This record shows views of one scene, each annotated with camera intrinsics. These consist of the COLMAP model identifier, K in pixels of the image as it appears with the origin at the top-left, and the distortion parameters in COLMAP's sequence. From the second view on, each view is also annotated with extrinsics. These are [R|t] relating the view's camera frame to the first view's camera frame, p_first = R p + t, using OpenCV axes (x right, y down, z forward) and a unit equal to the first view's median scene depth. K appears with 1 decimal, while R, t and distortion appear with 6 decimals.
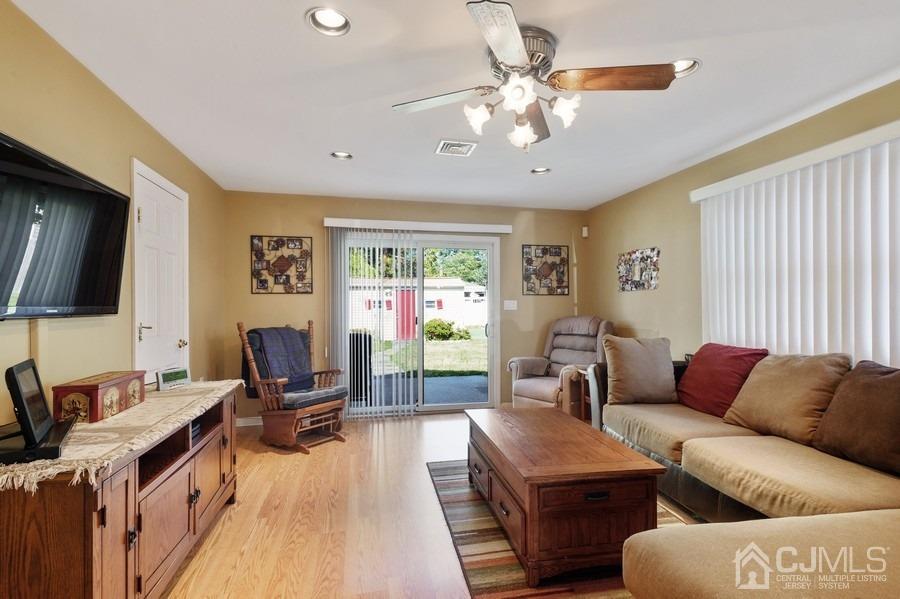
lens RADIAL K [[420.0, 0, 451.8], [0, 420.0, 302.1], [0, 0, 1]] dist [0.011650, -0.002088]
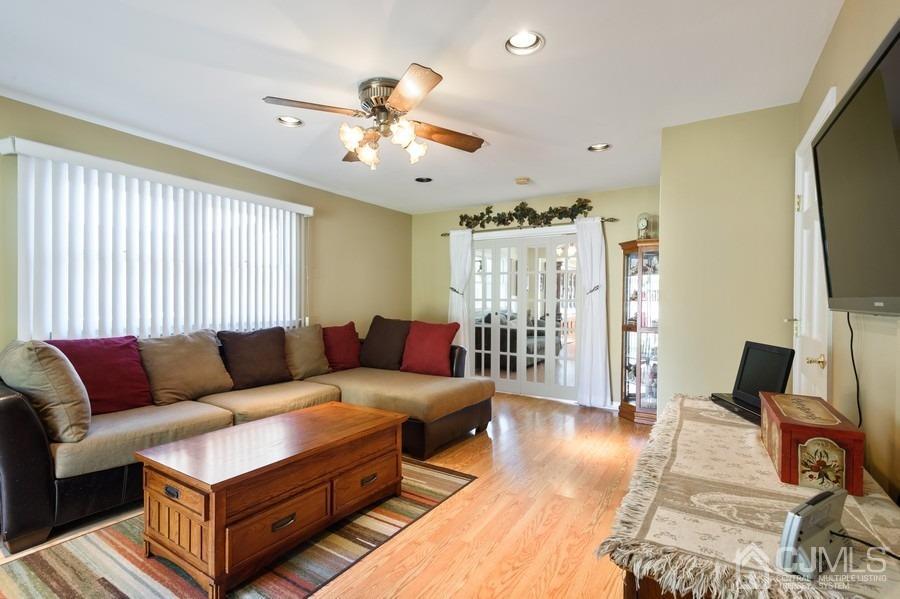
lens RADIAL K [[420.0, 0, 451.0], [0, 420.0, 301.6], [0, 0, 1]] dist [0.011650, -0.002088]
pose [[-0.719121, -0.010497, 0.694806, -0.791462], [-0.013491, 0.999908, 0.001143, 0.020758], [-0.694754, -0.008551, -0.719196, 1.648906]]
